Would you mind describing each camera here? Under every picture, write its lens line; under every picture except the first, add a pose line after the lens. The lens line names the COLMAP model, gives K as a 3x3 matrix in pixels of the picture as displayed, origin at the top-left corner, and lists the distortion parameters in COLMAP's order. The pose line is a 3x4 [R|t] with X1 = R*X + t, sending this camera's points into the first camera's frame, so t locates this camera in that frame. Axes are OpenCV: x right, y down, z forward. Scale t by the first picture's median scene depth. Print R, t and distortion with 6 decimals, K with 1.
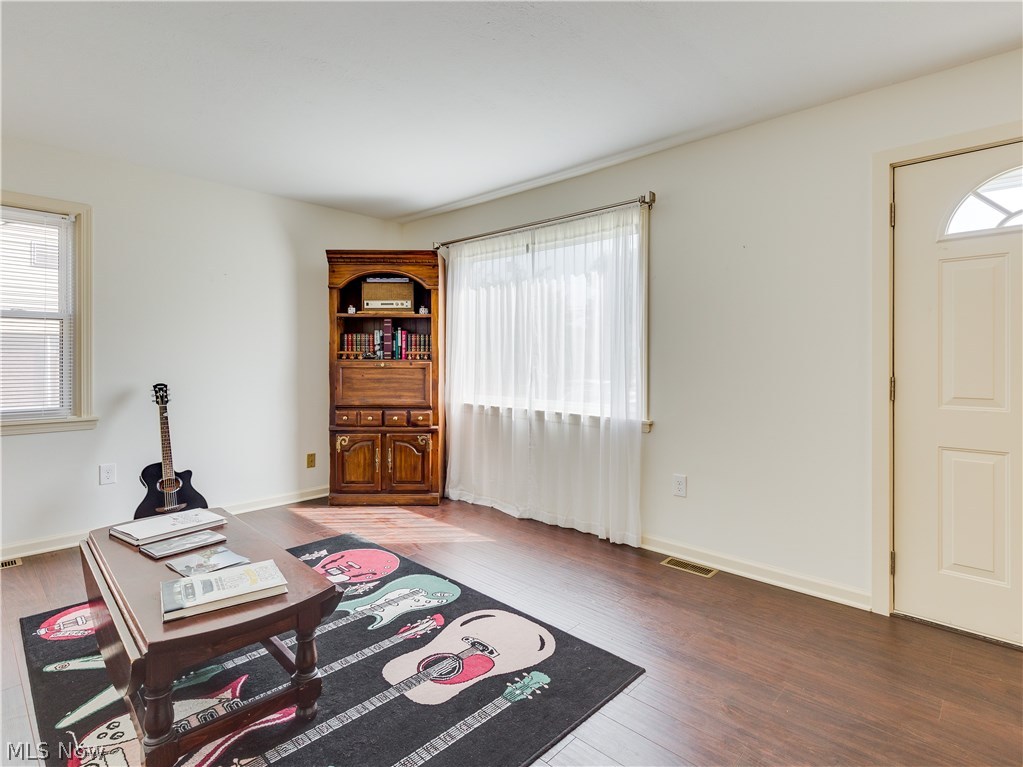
lens RADIAL K [[535.7, 0, 526.6], [0, 535.7, 359.8], [0, 0, 1]] dist [0.004699, -0.000079]
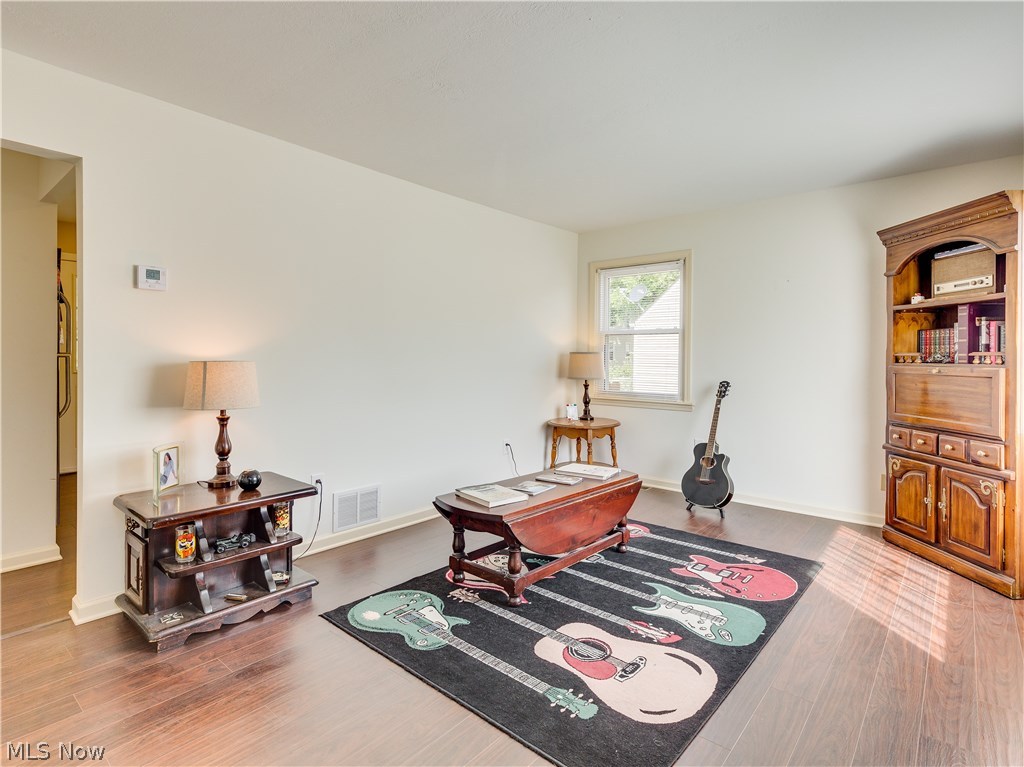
lens RADIAL K [[523.6, 0, 499.6], [0, 523.6, 364.5], [0, 0, 1]] dist [0.003550, 0.000638]
pose [[0.026885, 0.012207, -0.999564, 0.454829], [-0.009921, 0.999879, 0.011944, -0.001985], [0.999589, 0.009596, 0.027003, 0.413997]]
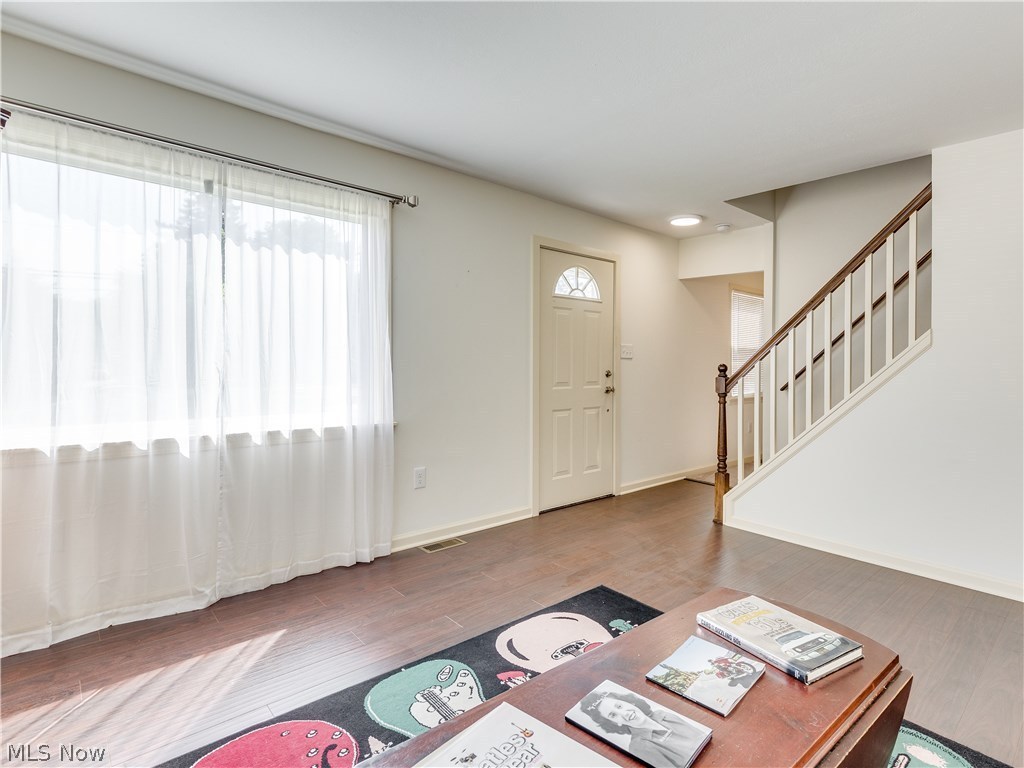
lens RADIAL K [[536.2, 0, 527.1], [0, 536.2, 360.2], [0, 0, 1]] dist [0.004699, -0.000079]
pose [[0.076560, -0.002572, 0.997062, -0.614323], [-0.014695, 0.999885, 0.003707, -0.006789], [-0.996957, -0.014936, 0.076513, 0.565314]]
